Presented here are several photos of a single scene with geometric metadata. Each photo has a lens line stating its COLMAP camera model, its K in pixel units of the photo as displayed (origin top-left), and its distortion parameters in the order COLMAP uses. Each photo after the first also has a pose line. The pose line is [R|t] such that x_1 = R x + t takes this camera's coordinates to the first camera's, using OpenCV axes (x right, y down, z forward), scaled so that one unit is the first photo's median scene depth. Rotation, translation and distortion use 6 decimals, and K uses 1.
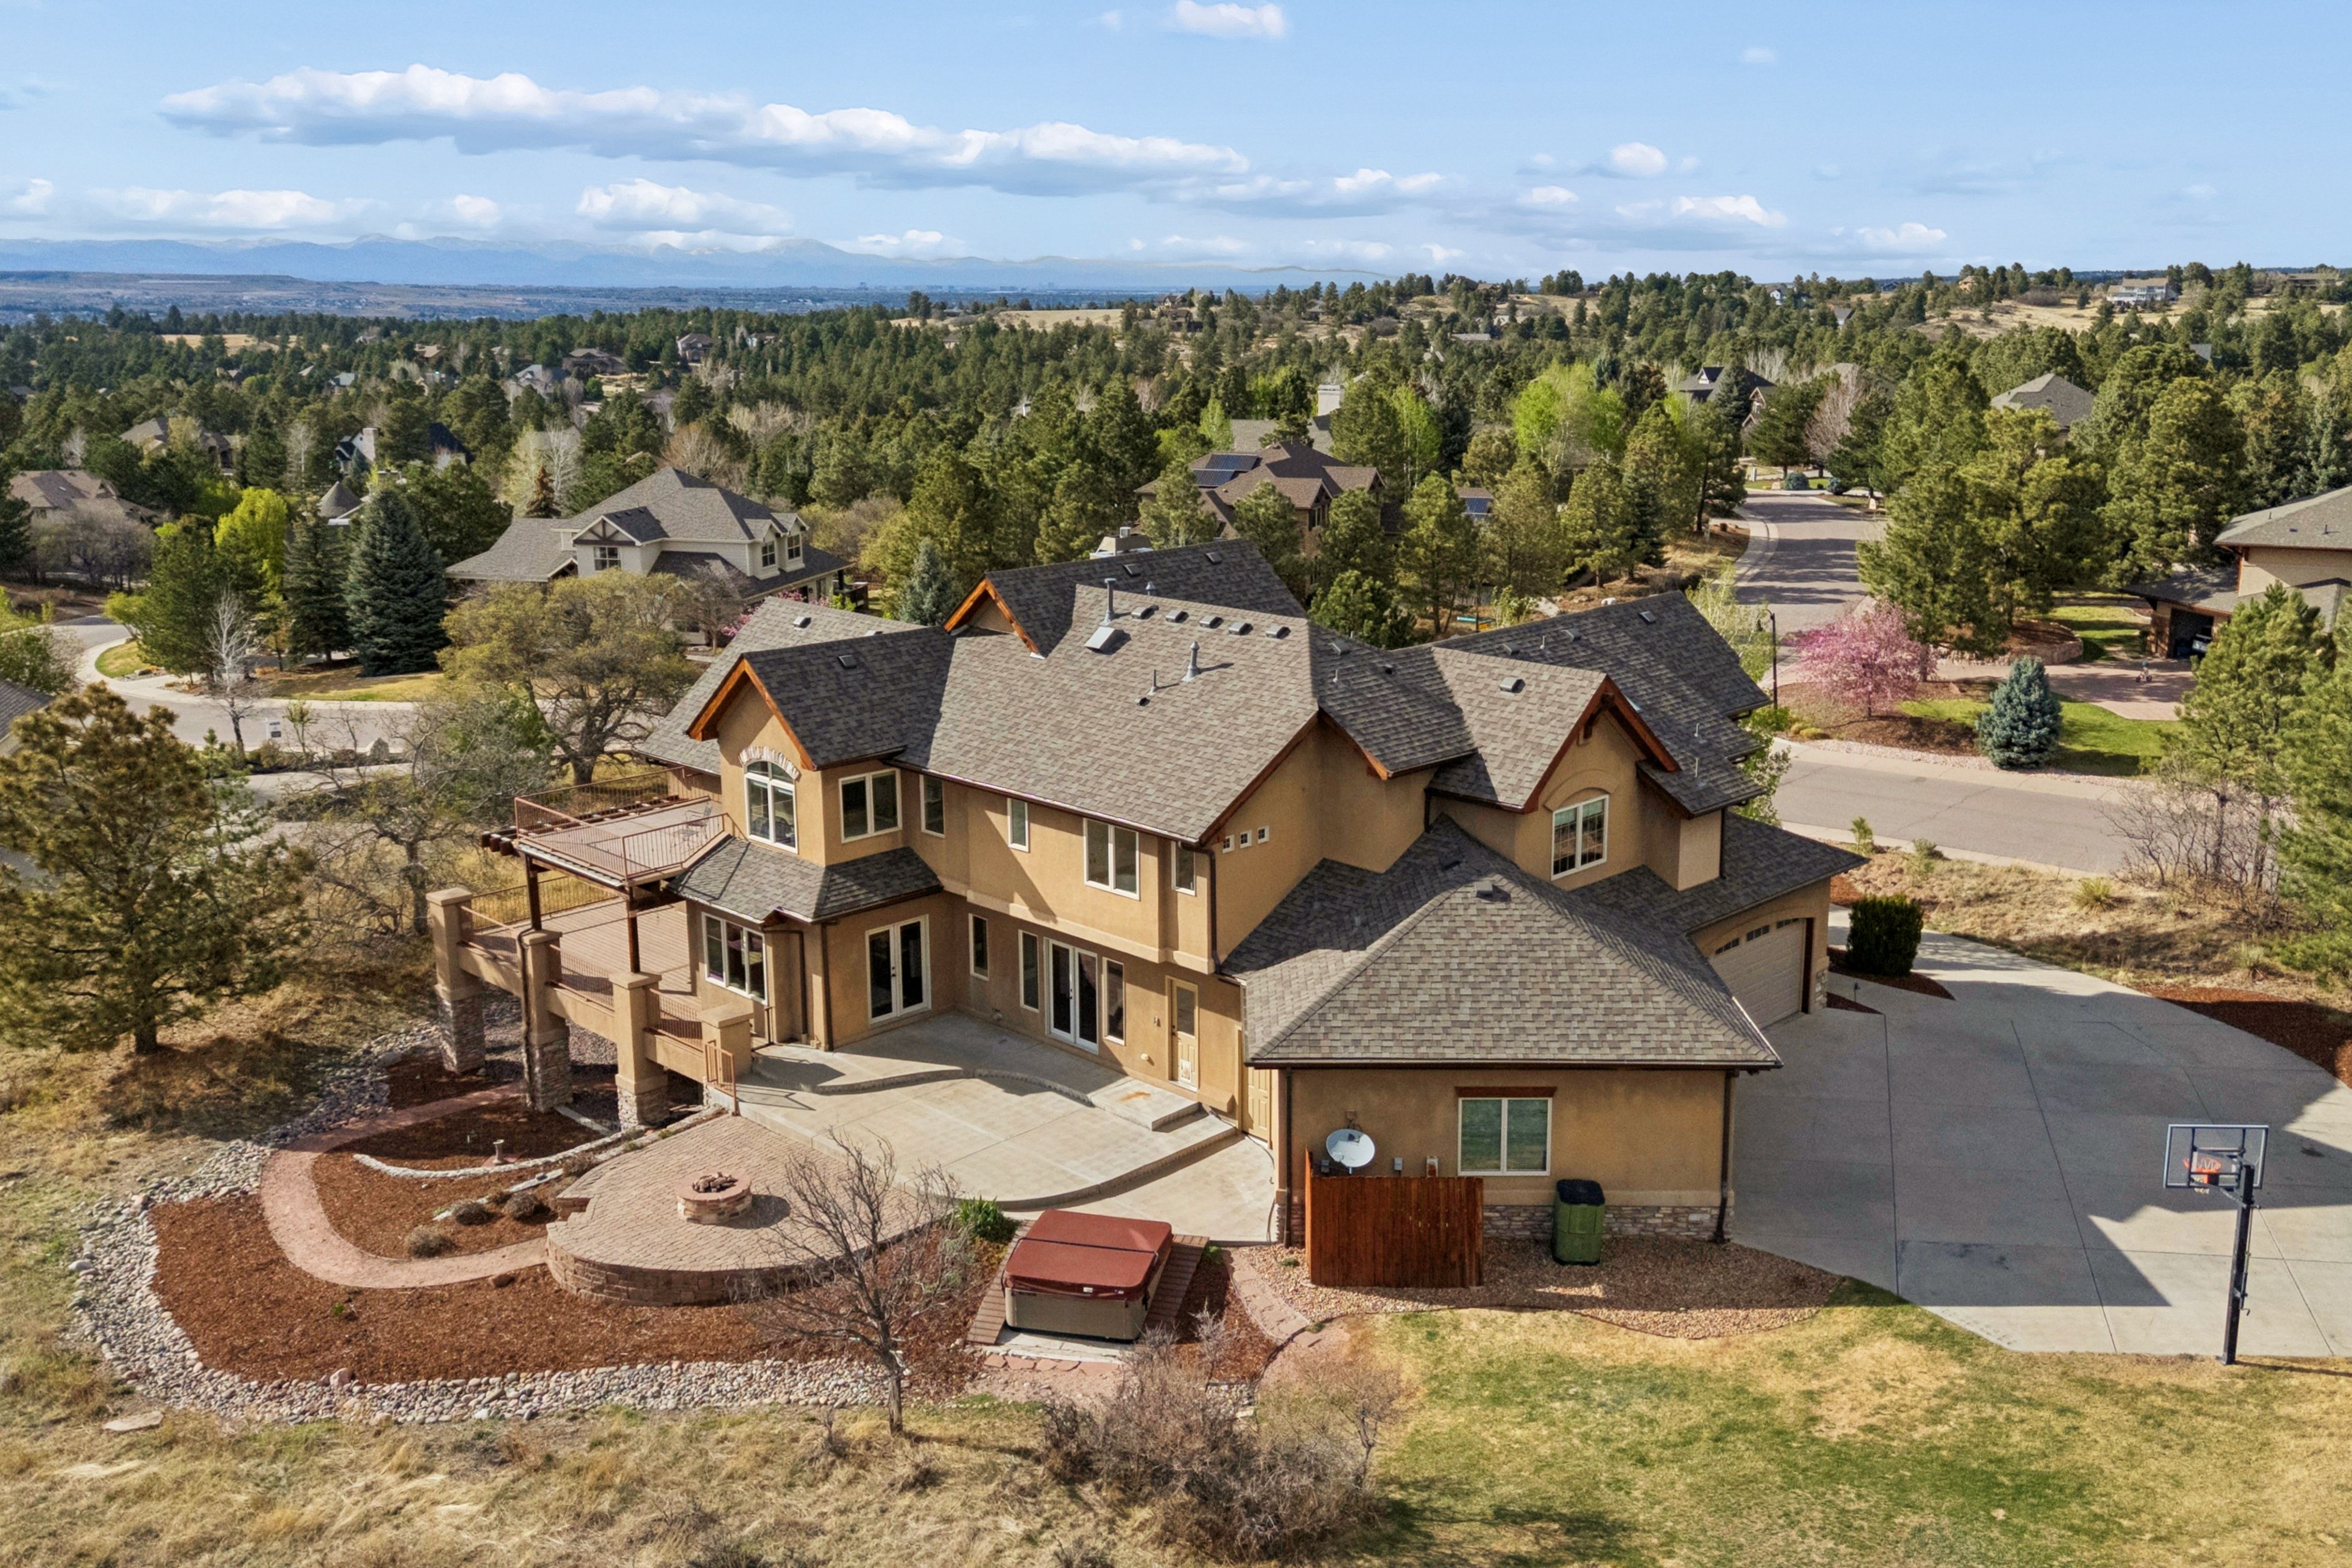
lens RADIAL K [[2082.6, 0, 1203.8], [0, 2082.6, 756.0], [0, 0, 1]] dist [0.103611, -0.123551]
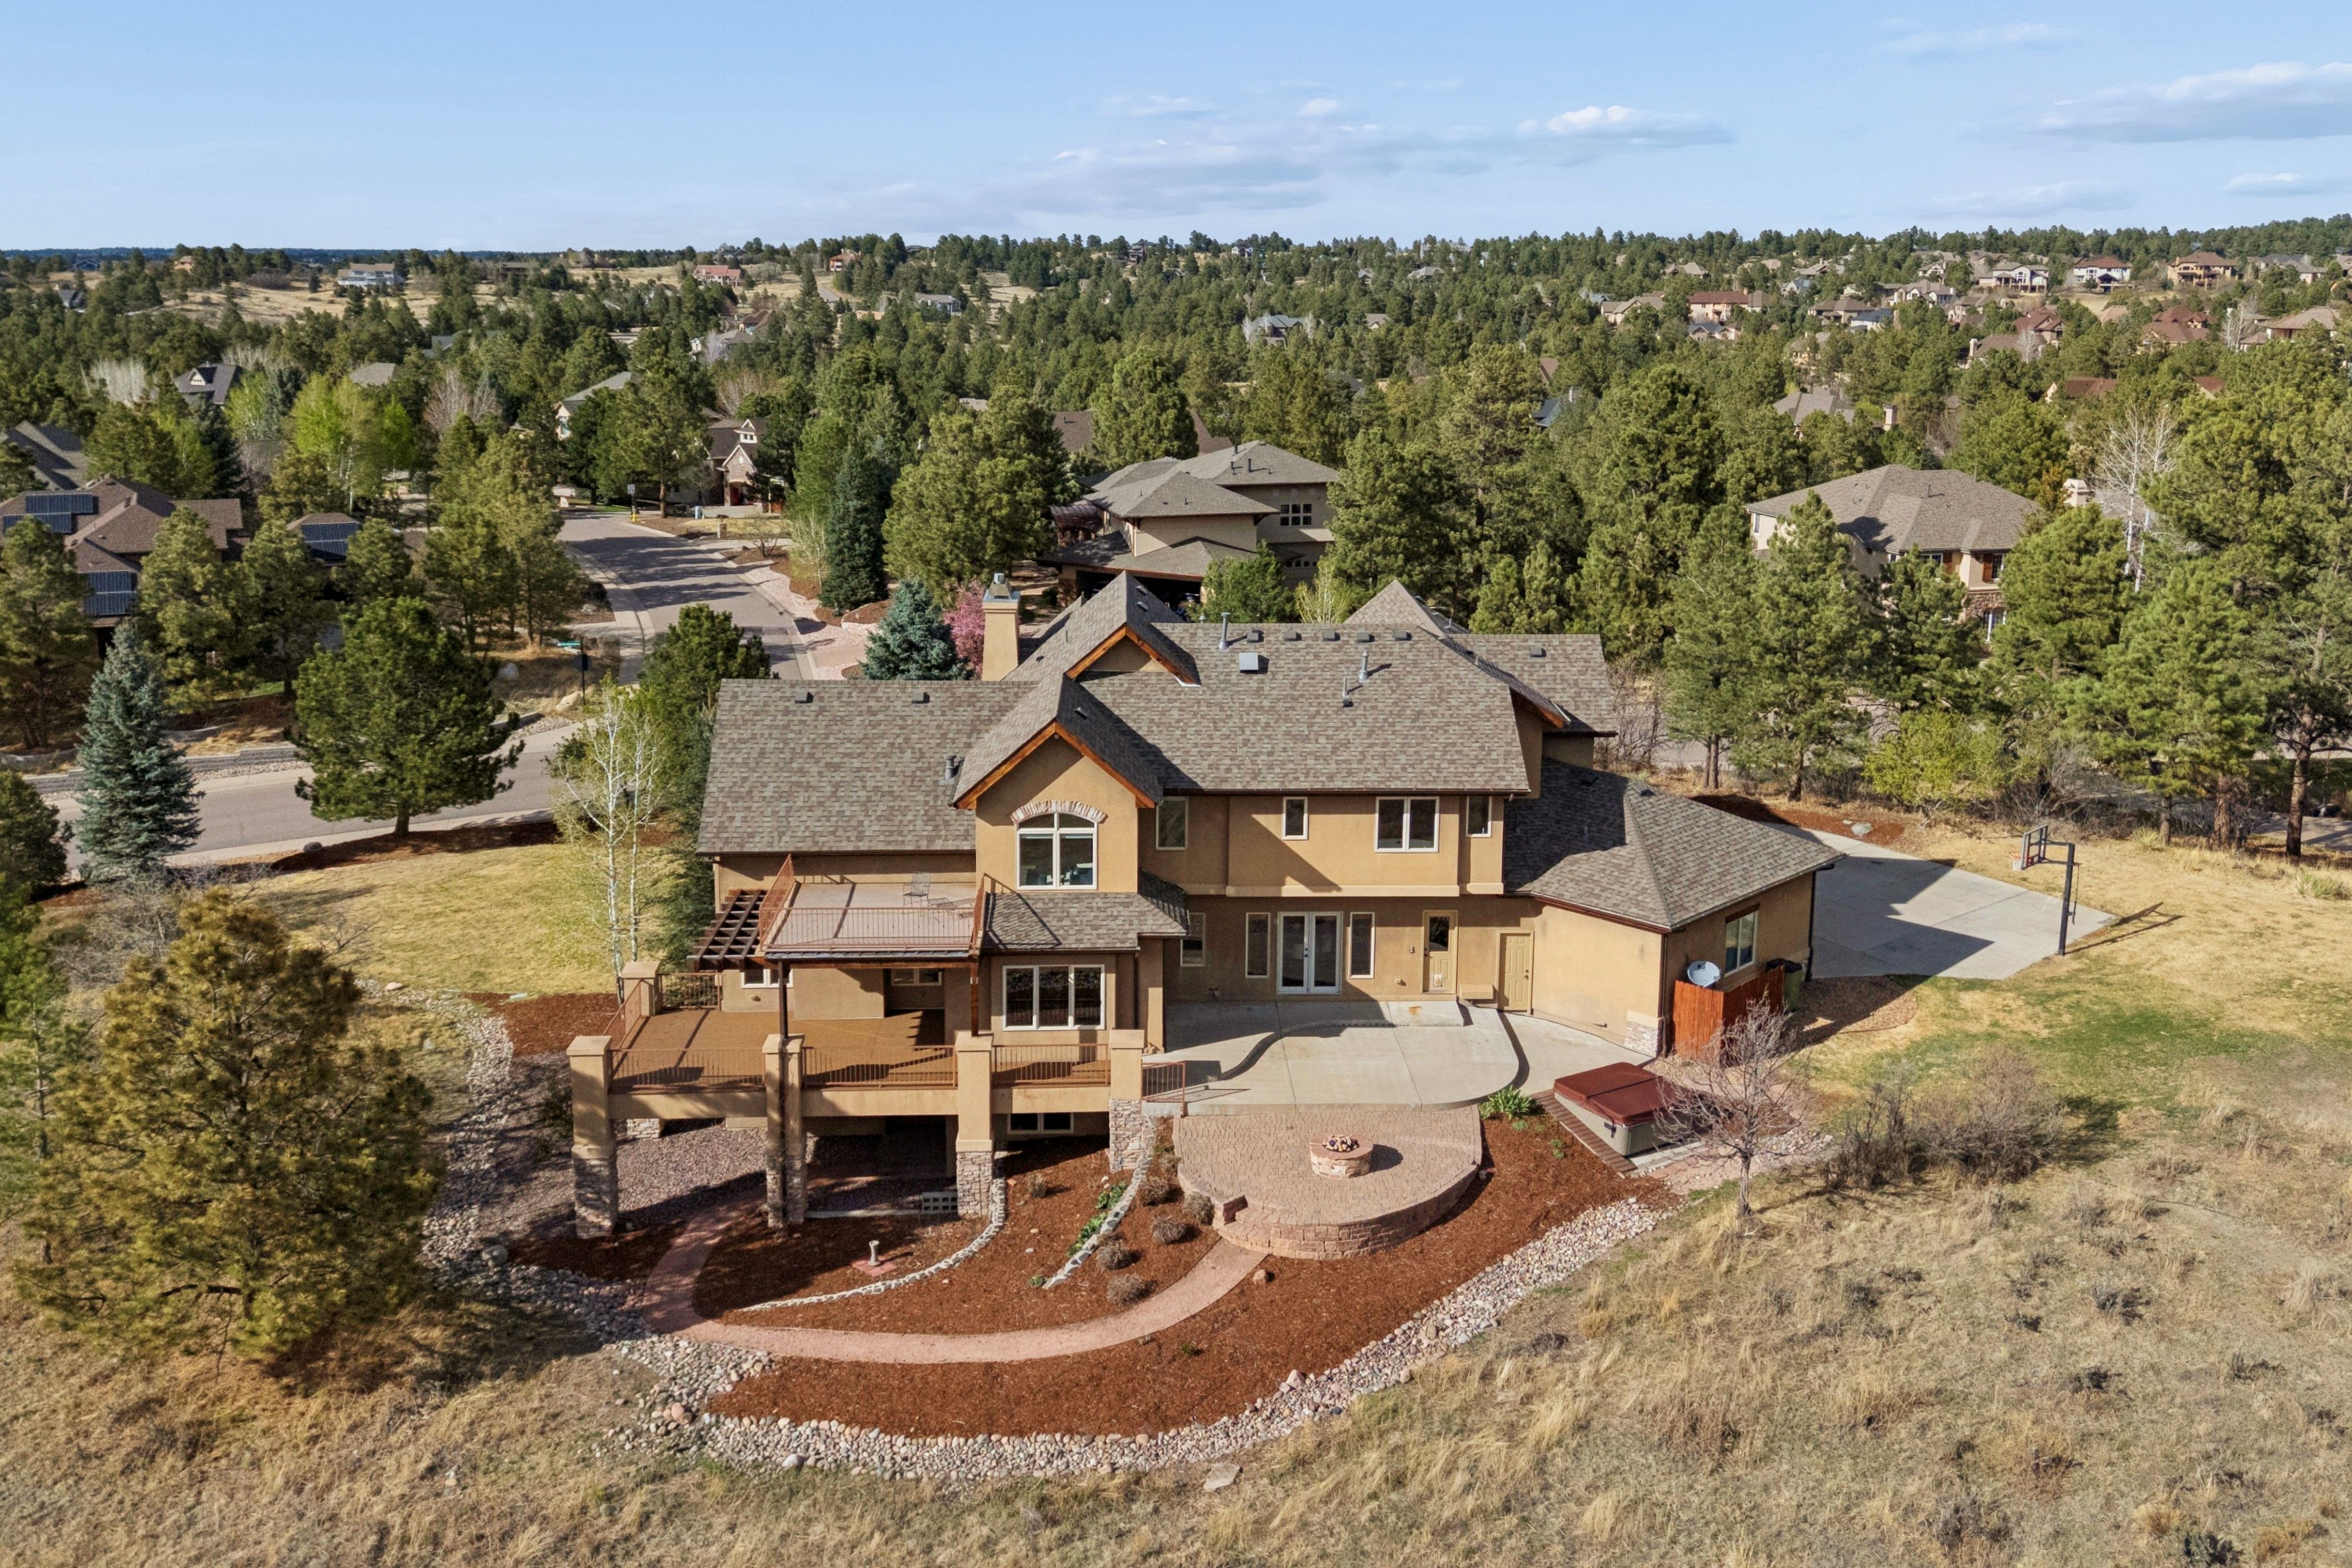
lens RADIAL K [[2082.6, 0, 1203.8], [0, 2082.6, 756.0], [0, 0, 1]] dist [0.103611, -0.123551]
pose [[0.675972, -0.165017, 0.718214, -0.968807], [0.157238, 0.984460, 0.078200, -0.103183], [-0.719957, 0.060069, 0.691415, 0.205232]]
